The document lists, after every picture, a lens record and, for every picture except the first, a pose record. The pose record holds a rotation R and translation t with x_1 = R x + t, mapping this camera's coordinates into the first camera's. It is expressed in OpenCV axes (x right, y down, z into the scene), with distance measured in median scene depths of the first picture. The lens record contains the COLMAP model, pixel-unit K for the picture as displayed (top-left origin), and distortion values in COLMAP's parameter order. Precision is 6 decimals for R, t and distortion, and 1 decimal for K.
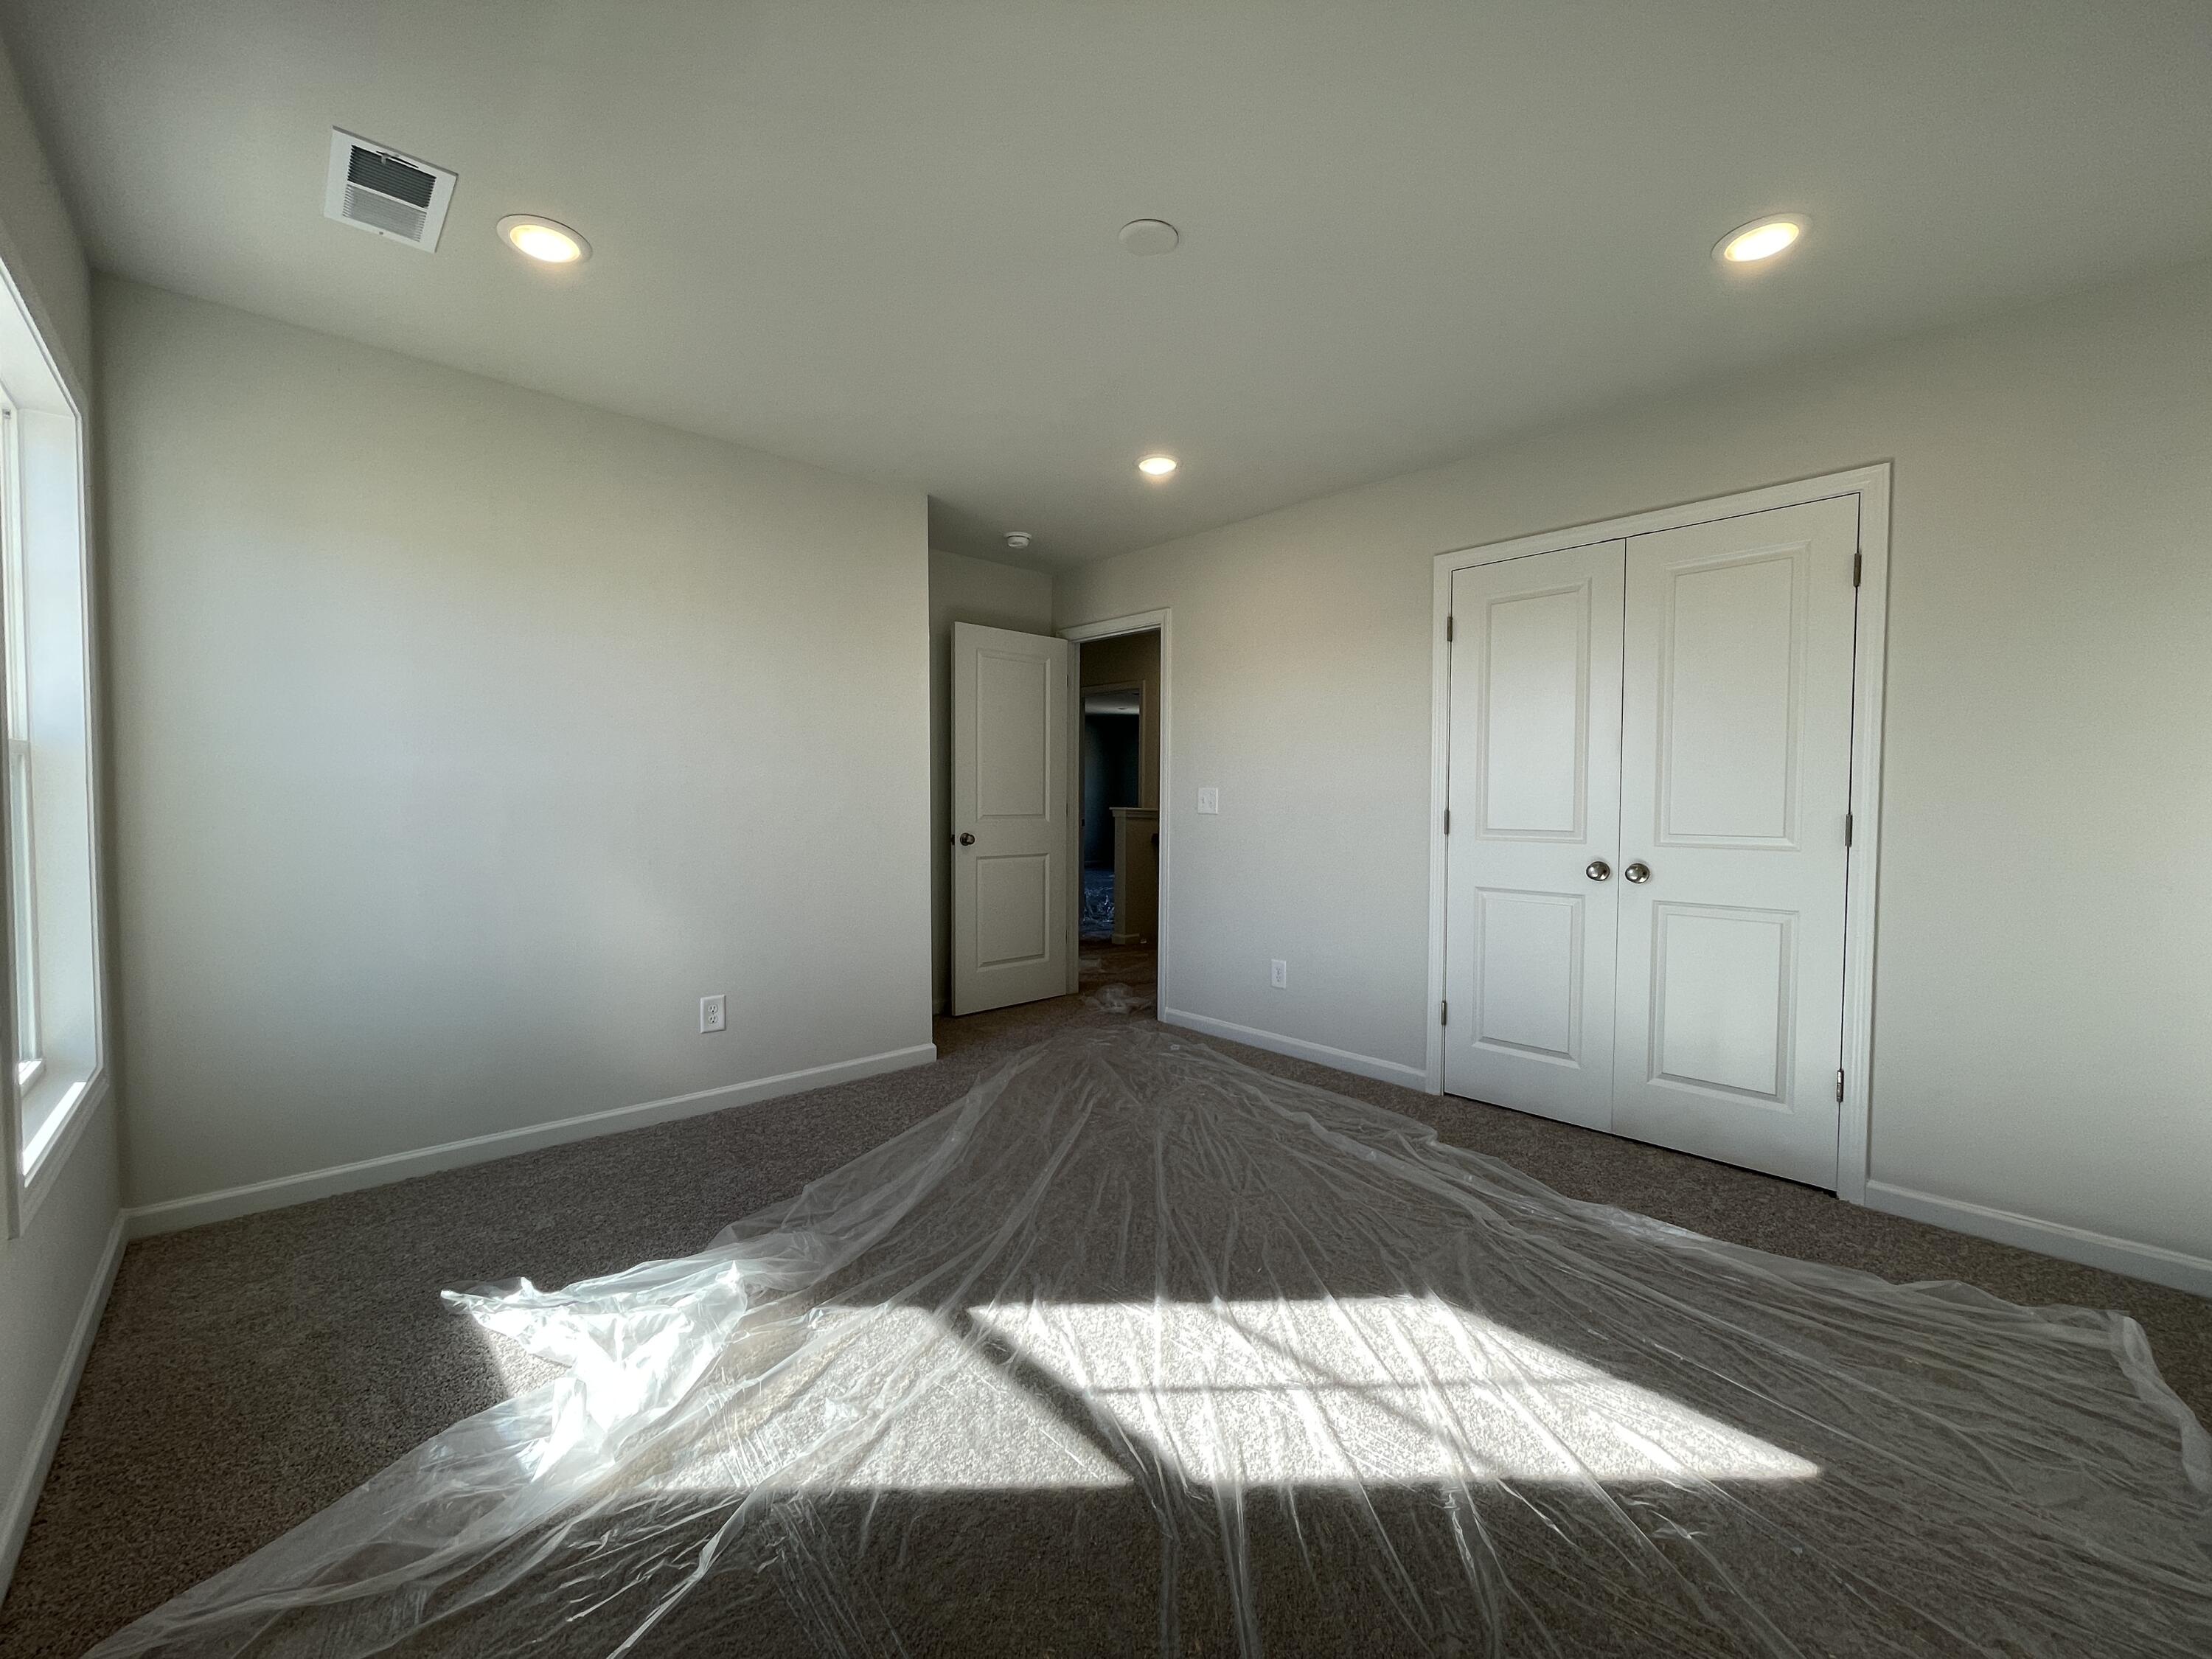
lens RADIAL K [[894.0, 0, 1101.8], [0, 894.0, 827.8], [0, 0, 1]] dist [0.000077, -0.001815]
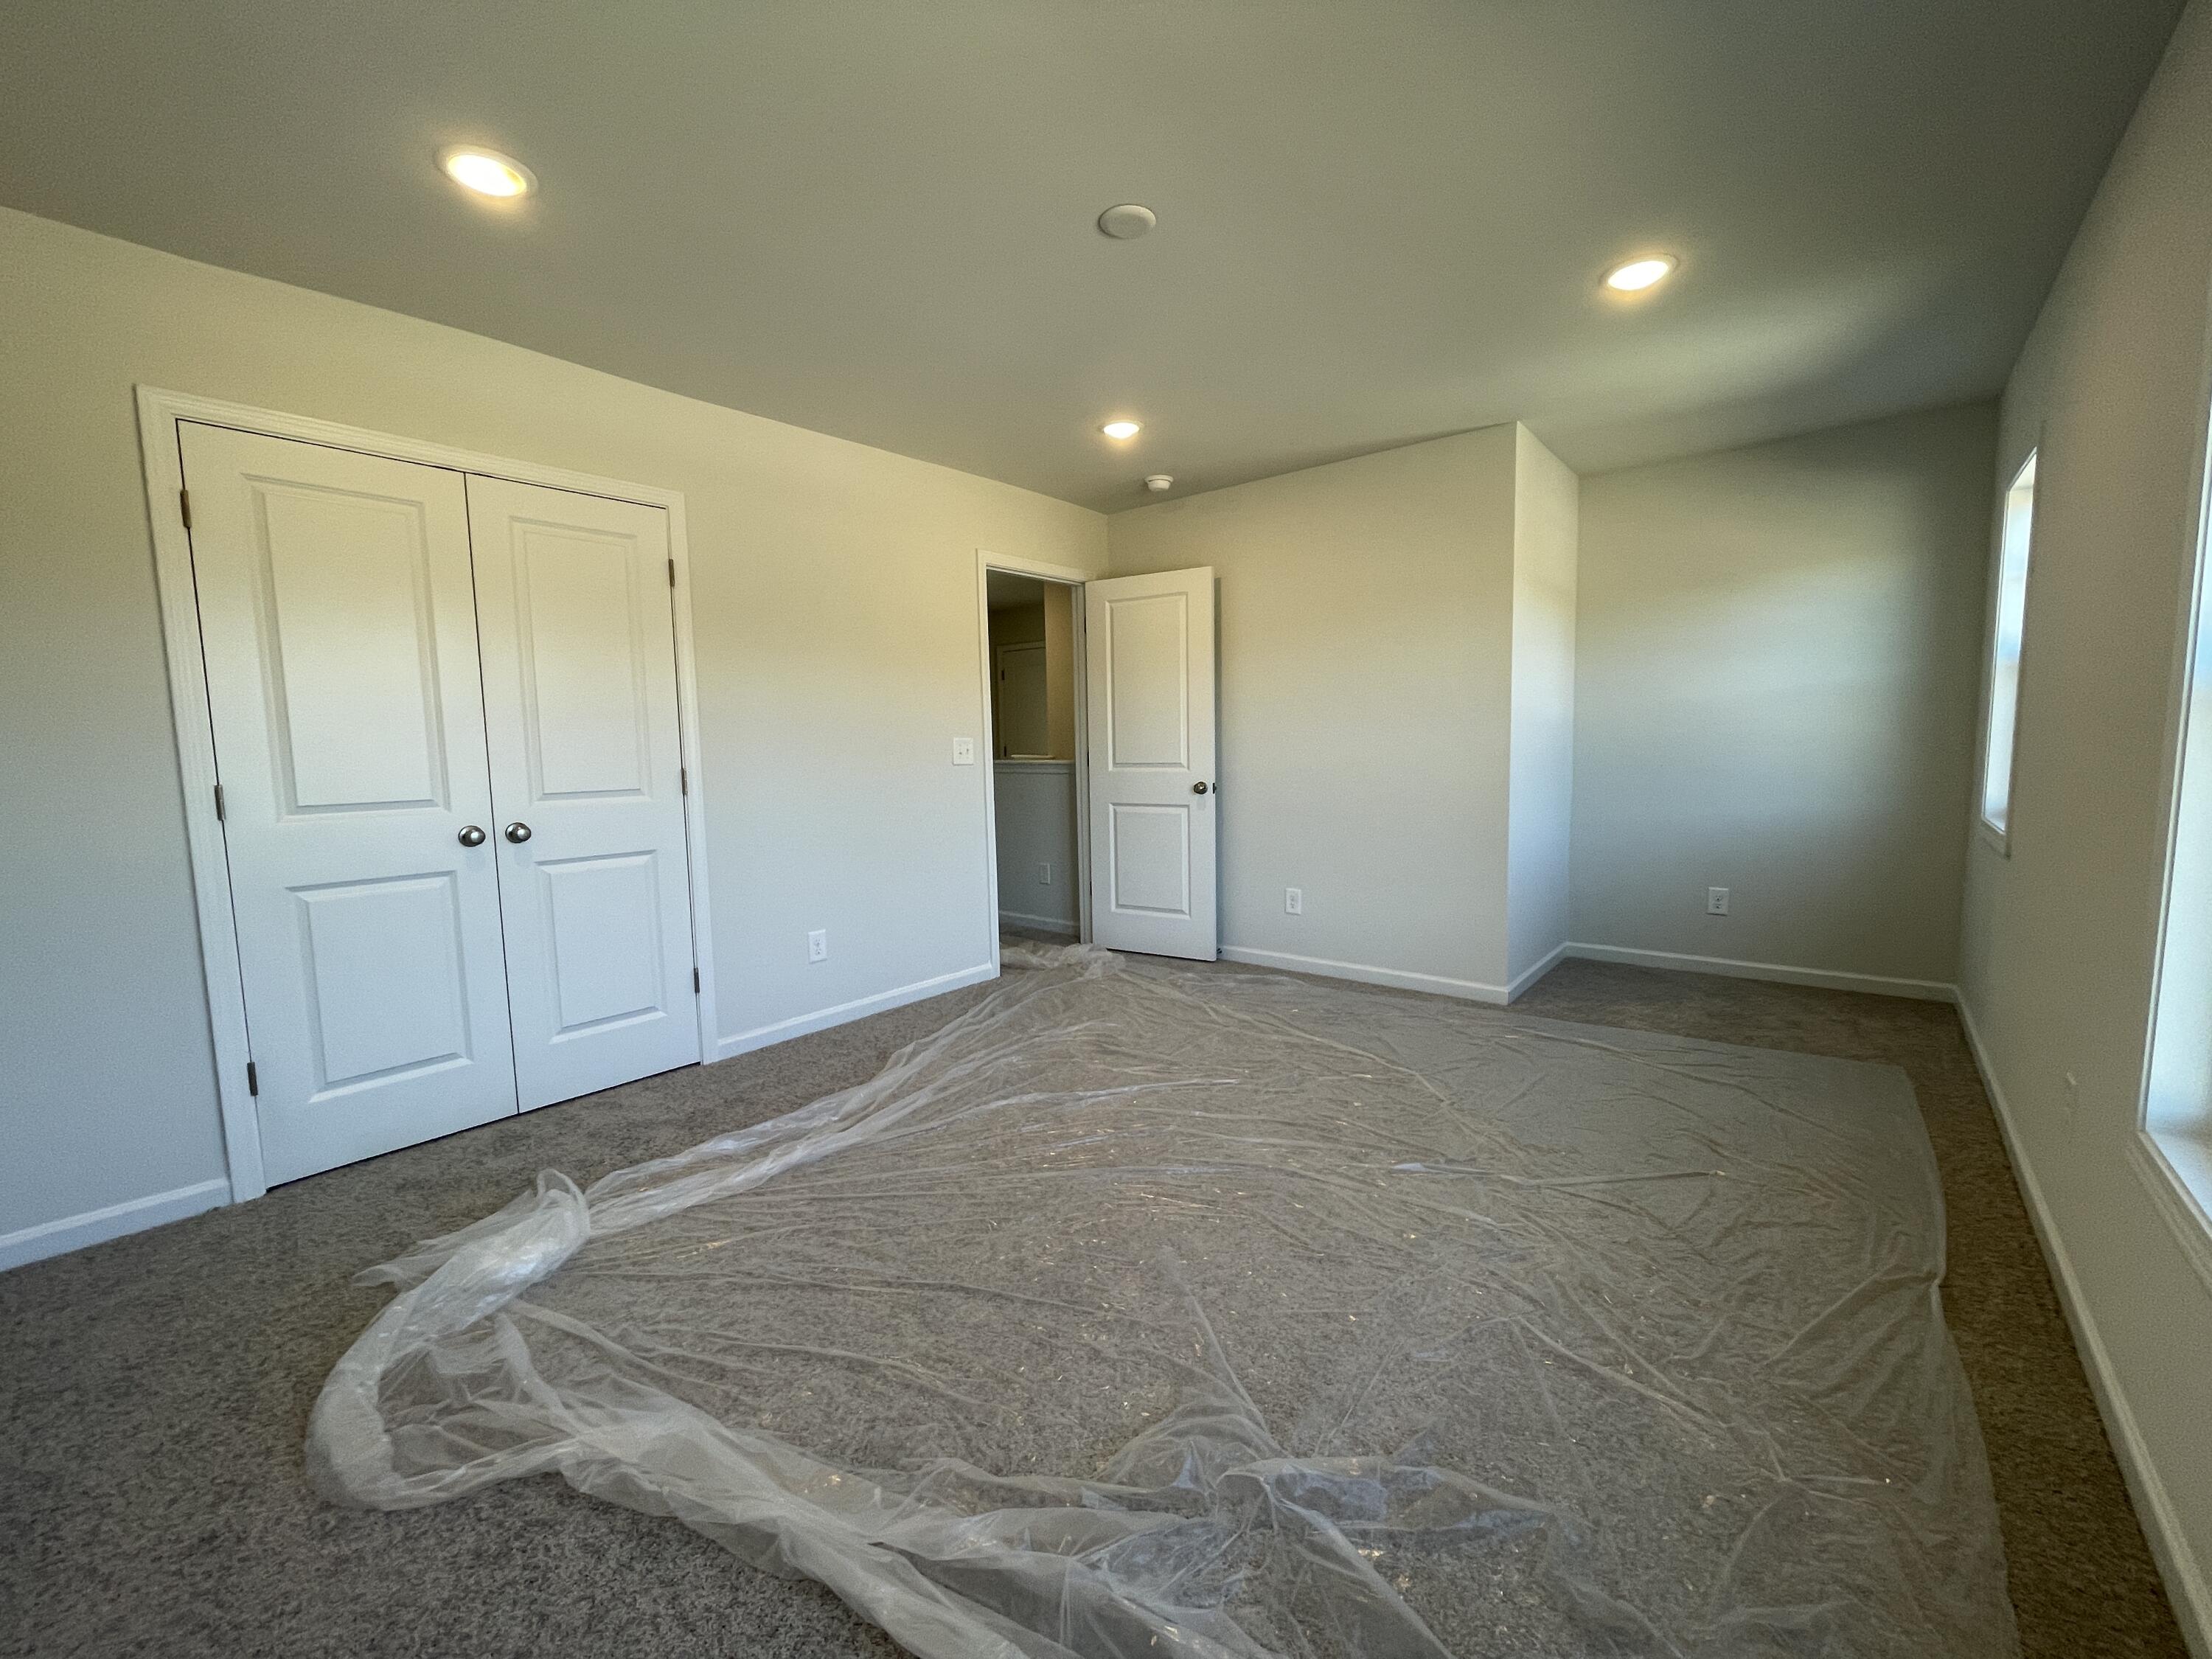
lens RADIAL K [[894.0, 0, 1108.3], [0, 894.0, 834.6], [0, 0, 1]] dist [0.000077, -0.001815]
pose [[-0.141118, -0.104005, 0.984514, -0.433131], [0.053075, 0.992241, 0.112429, -0.026330], [-0.988569, 0.068119, -0.134503, 0.501371]]
